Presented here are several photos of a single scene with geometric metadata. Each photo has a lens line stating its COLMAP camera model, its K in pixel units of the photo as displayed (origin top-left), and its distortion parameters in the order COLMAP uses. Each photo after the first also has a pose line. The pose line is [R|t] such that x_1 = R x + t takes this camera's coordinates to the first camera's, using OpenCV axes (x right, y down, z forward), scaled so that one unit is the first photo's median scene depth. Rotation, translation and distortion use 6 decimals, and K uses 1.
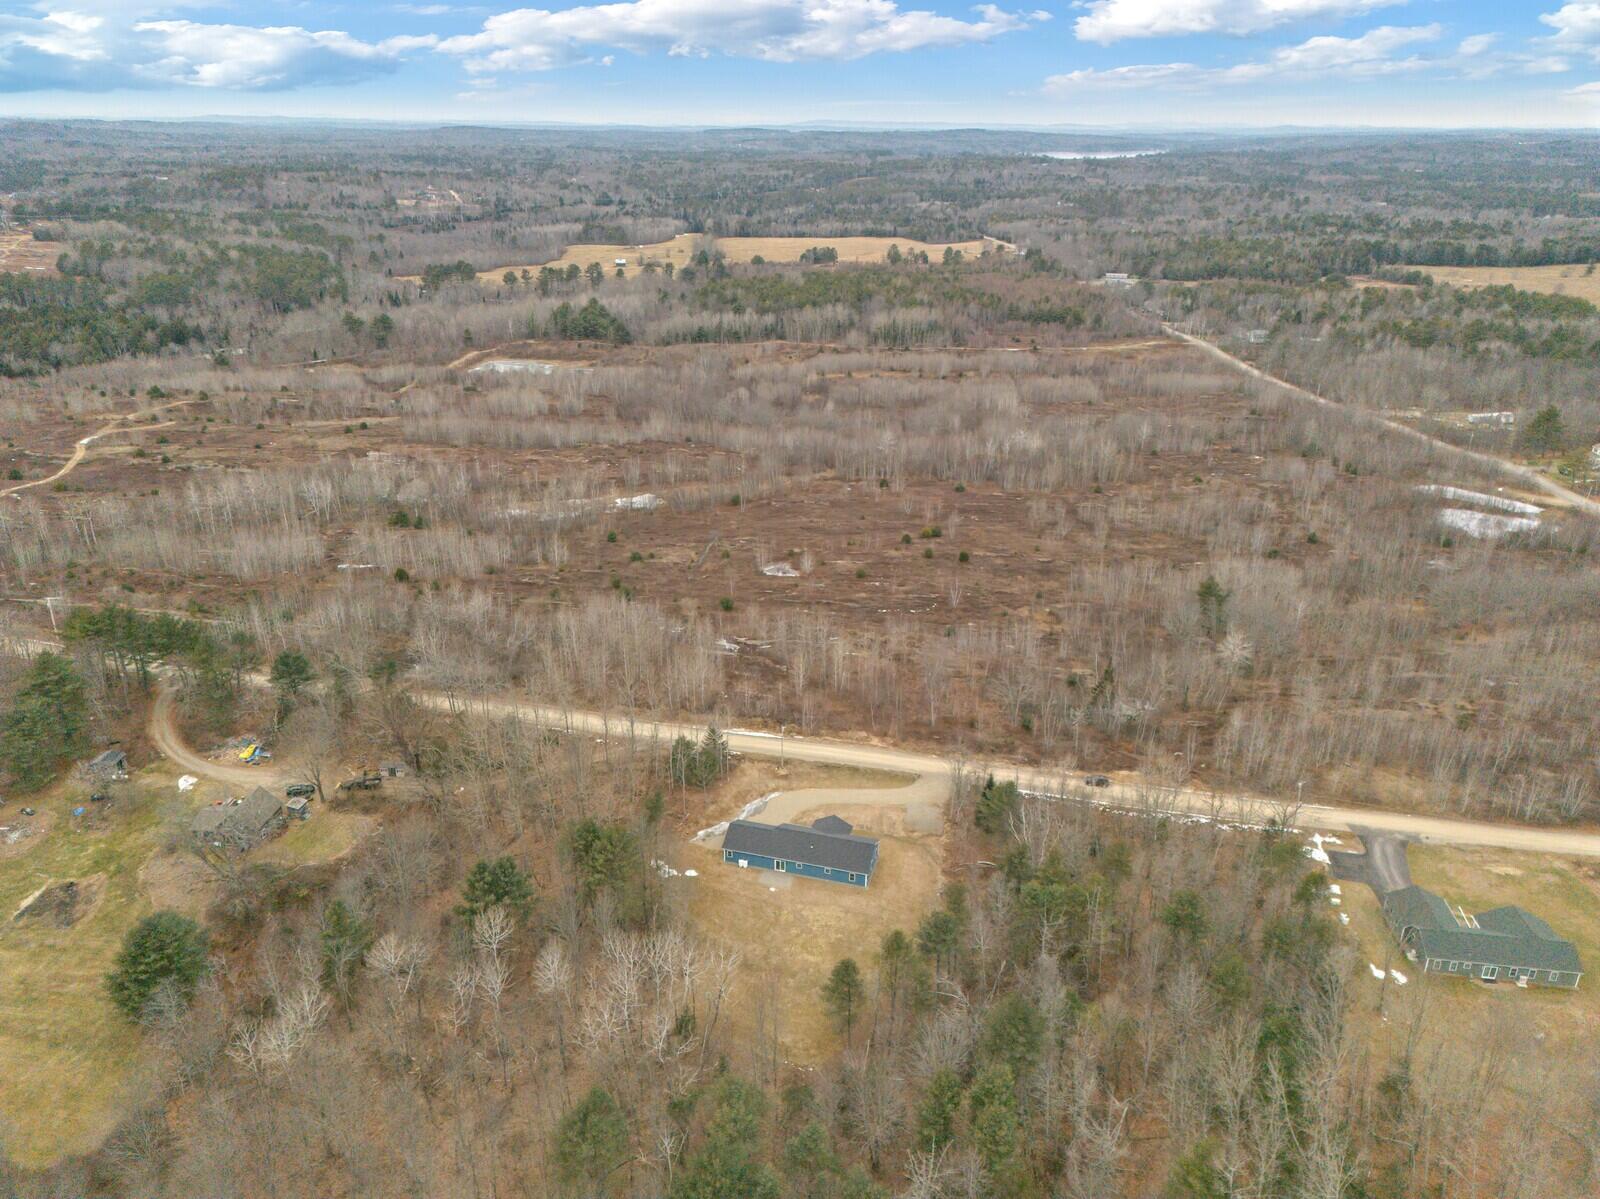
lens RADIAL K [[1137.5, 0, 803.1], [0, 1137.5, 602.4], [0, 0, 1]] dist [0.013753, -0.015535]
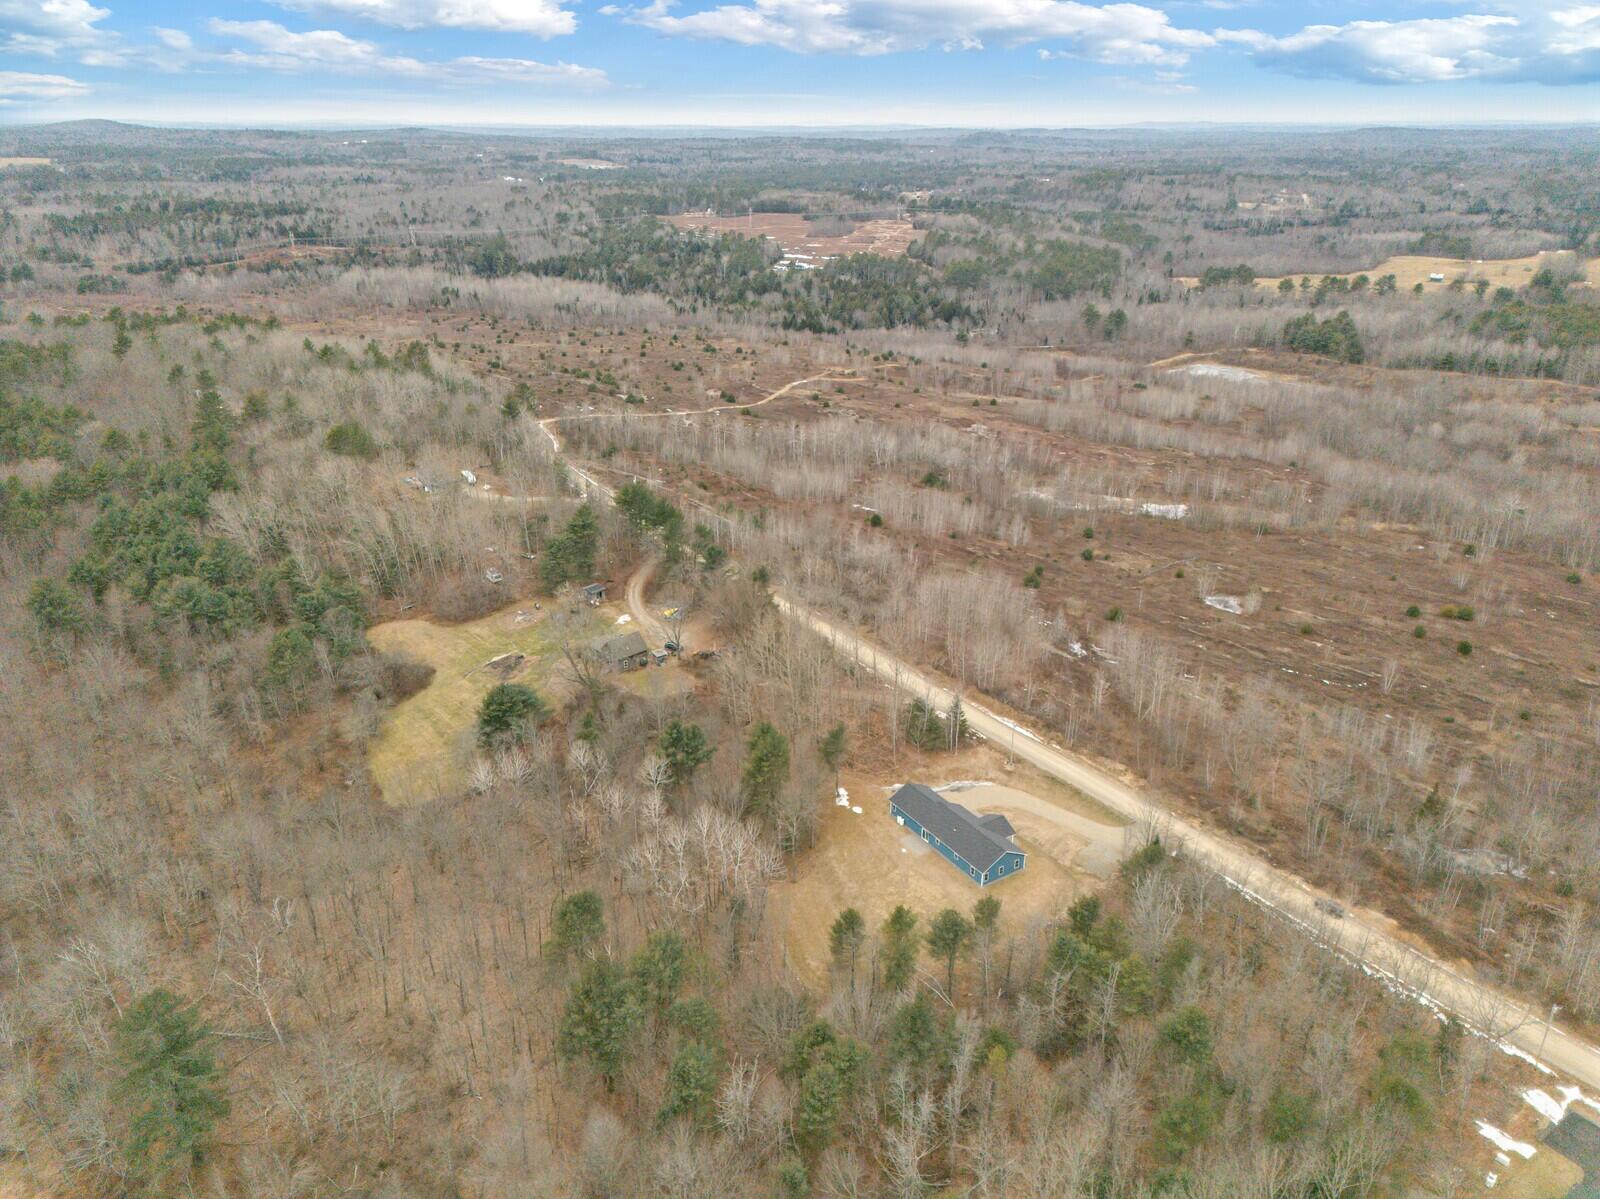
lens RADIAL K [[1137.5, 0, 798.7], [0, 1137.5, 598.4], [0, 0, 1]] dist [0.013753, -0.015535]
pose [[0.717946, 0.247451, -0.650632, 0.170914], [-0.250853, 0.963854, 0.089770, -0.014481], [0.649328, 0.098763, 0.754068, 0.035635]]
